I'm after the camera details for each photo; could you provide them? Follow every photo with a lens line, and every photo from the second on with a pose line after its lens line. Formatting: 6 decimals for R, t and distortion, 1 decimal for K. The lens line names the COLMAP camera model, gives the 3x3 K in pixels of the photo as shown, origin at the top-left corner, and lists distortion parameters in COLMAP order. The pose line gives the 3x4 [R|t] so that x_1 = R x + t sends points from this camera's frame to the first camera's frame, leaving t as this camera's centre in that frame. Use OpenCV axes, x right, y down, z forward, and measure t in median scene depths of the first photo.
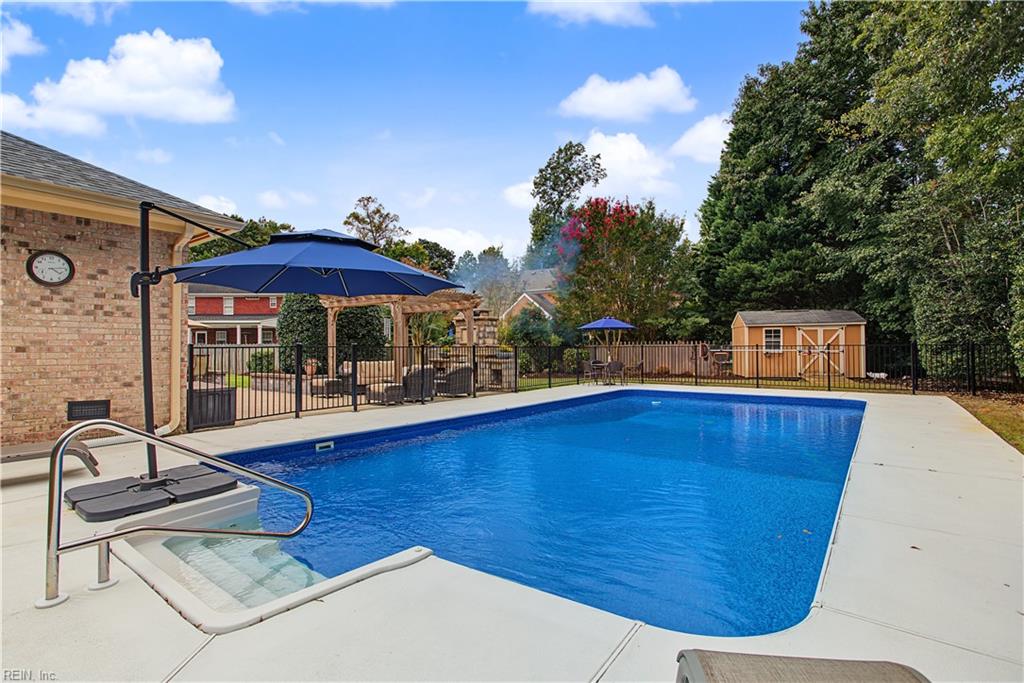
lens RADIAL K [[487.8, 0, 507.0], [0, 487.8, 338.7], [0, 0, 1]] dist [-0.002492, 0.000069]
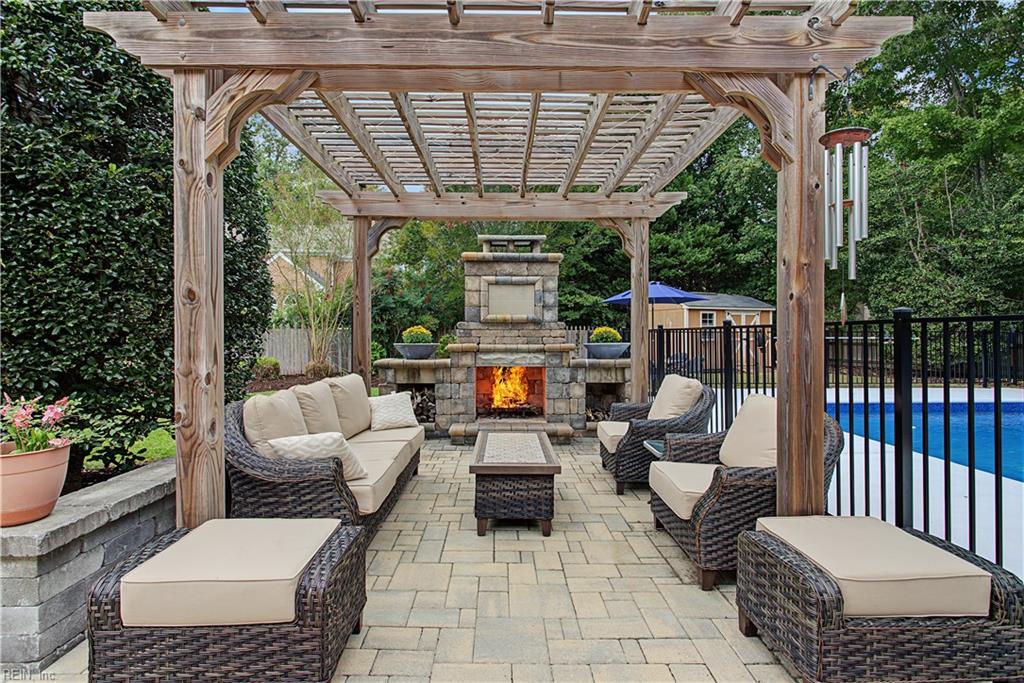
lens RADIAL K [[487.8, 0, 507.0], [0, 487.8, 338.7], [0, 0, 1]] dist [-0.002492, 0.000069]
pose [[0.783798, -0.000861, 0.621015, -0.228611], [-0.013677, 0.999733, 0.018647, 0.012434], [-0.620865, -0.023109, 0.783577, 0.483737]]
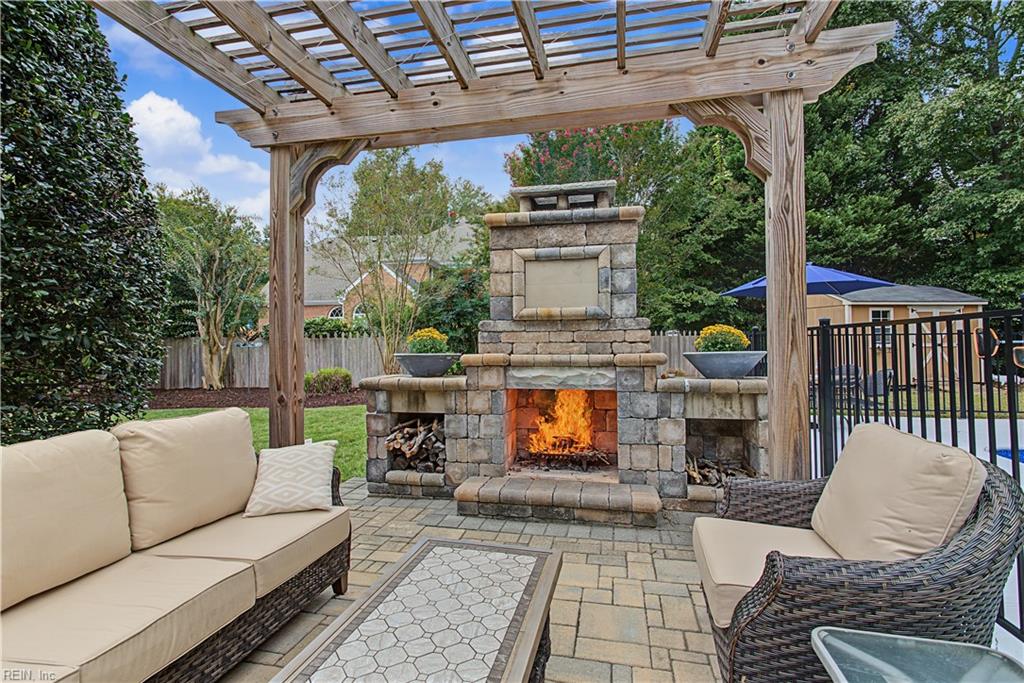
lens RADIAL K [[493.8, 0, 509.6], [0, 493.8, 336.9], [0, 0, 1]] dist [0.000308, 0.000503]
pose [[0.906874, 0.001922, 0.421397, -0.146282], [-0.001682, 0.999998, -0.000941, 0.014694], [-0.421398, 0.000144, 0.906876, 0.546057]]
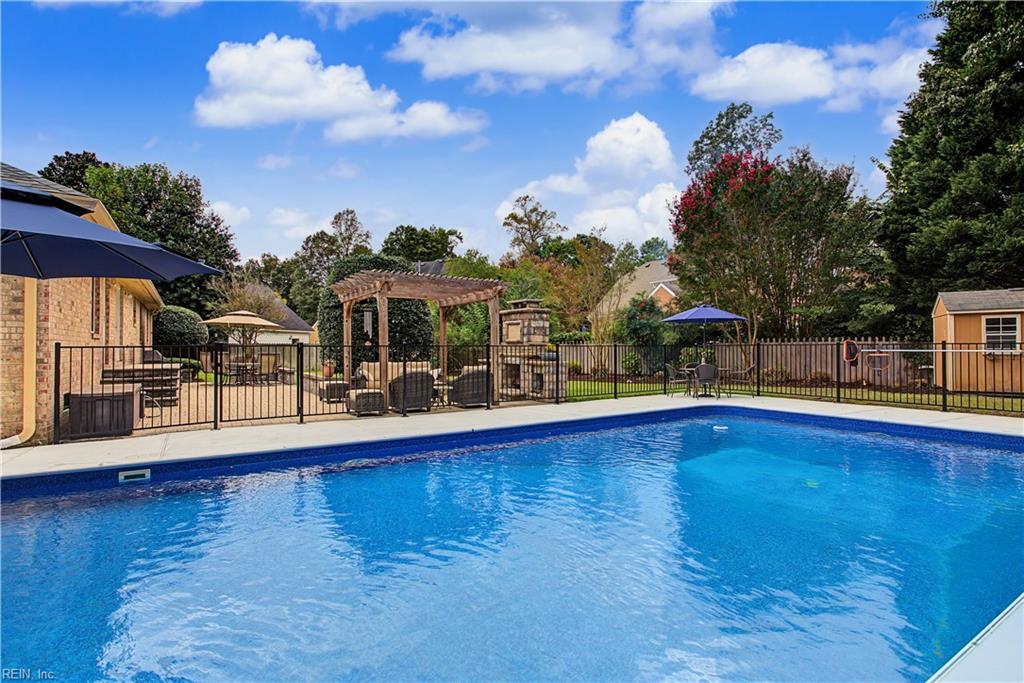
lens RADIAL K [[489.6, 0, 508.3], [0, 489.6, 340.7], [0, 0, 1]] dist [-0.001650, 0.000880]
pose [[0.938218, -0.003504, -0.346027, 0.140219], [0.006367, 0.999954, 0.007136, 0.001820], [0.345986, -0.008898, 0.938197, 0.150624]]
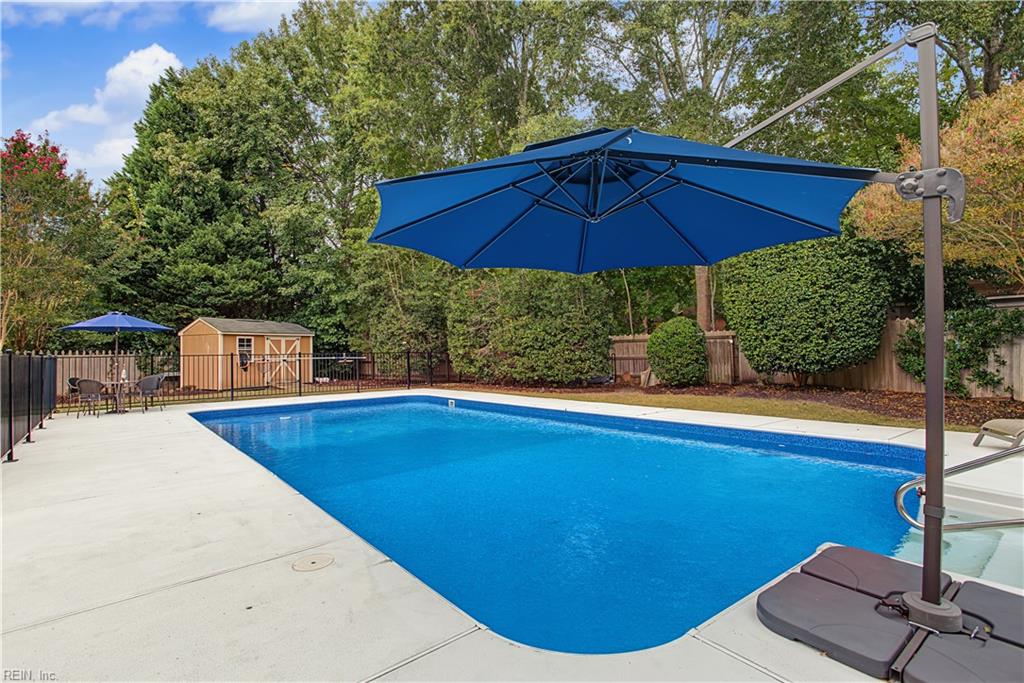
lens RADIAL K [[487.8, 0, 507.0], [0, 487.8, 338.7], [0, 0, 1]] dist [-0.002492, 0.000069]
pose [[0.225750, 0.028520, 0.973768, -0.247568], [-0.002344, 0.999584, -0.028733, 0.007299], [-0.974182, 0.004204, 0.225723, 0.241792]]
